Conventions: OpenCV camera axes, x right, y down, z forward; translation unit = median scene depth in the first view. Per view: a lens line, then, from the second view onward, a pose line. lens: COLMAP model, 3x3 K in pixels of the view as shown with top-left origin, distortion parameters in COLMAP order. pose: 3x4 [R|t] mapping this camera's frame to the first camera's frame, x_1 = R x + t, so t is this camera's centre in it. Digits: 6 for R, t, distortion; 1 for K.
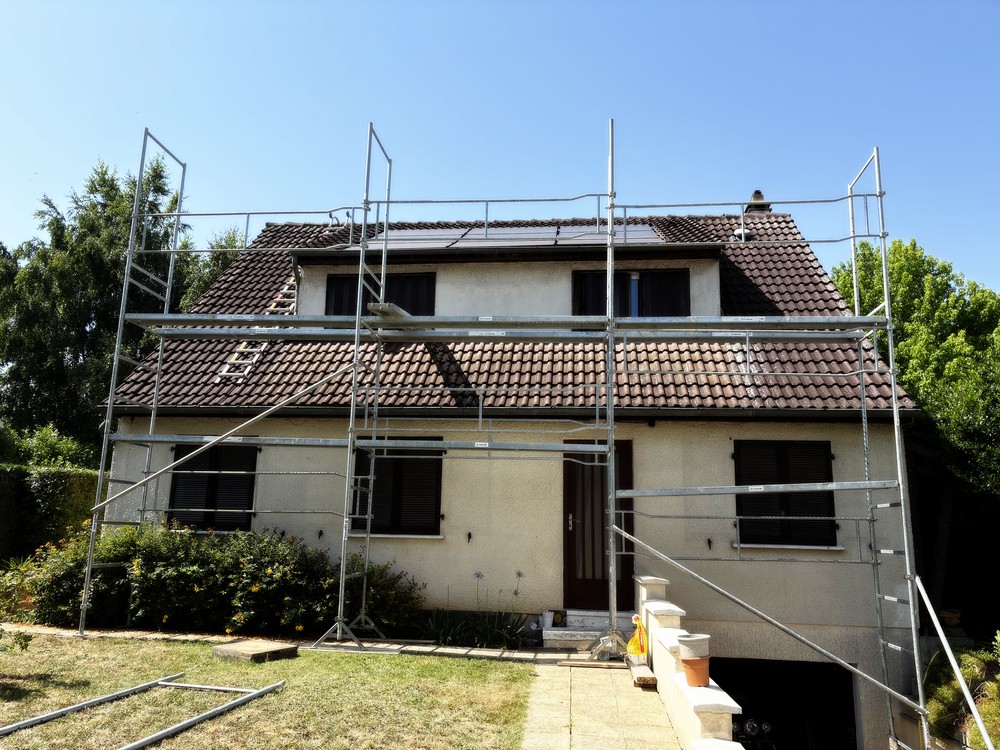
lens RADIAL K [[764.9, 0, 498.8], [0, 764.9, 378.1], [0, 0, 1]] dist [0.016984, -0.036444]
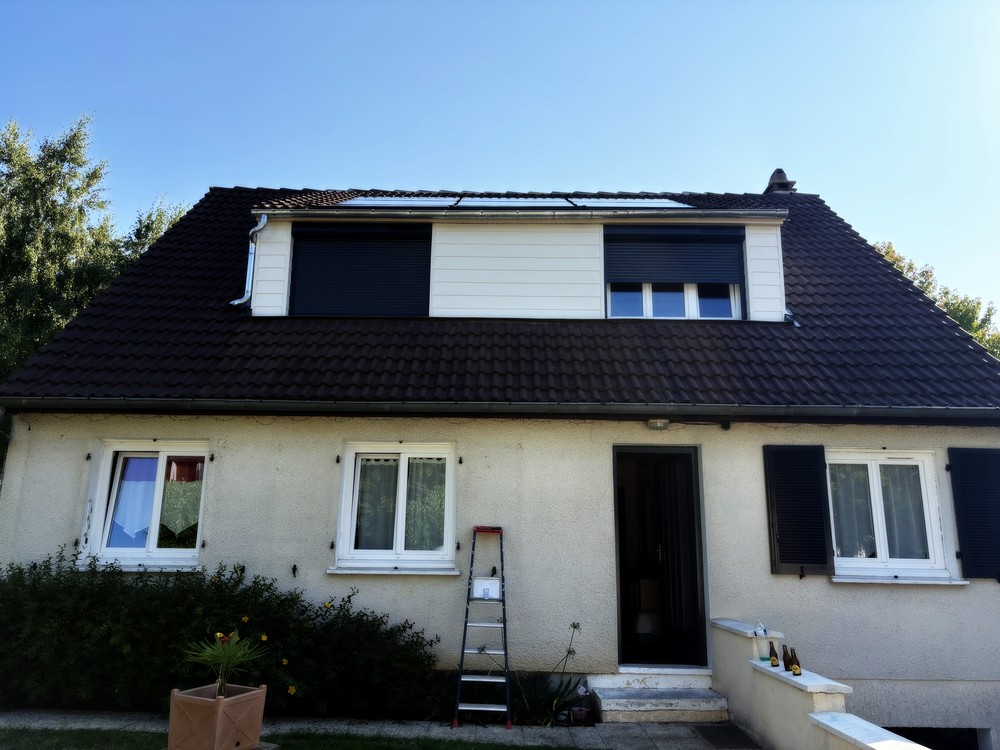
lens RADIAL K [[764.9, 0, 501.4], [0, 764.9, 369.8], [0, 0, 1]] dist [0.016984, -0.036444]
pose [[0.995156, 0.012884, 0.097458, -0.103165], [-0.010700, 0.999681, -0.022895, 0.021801], [-0.097722, 0.021741, 0.994976, 0.223982]]
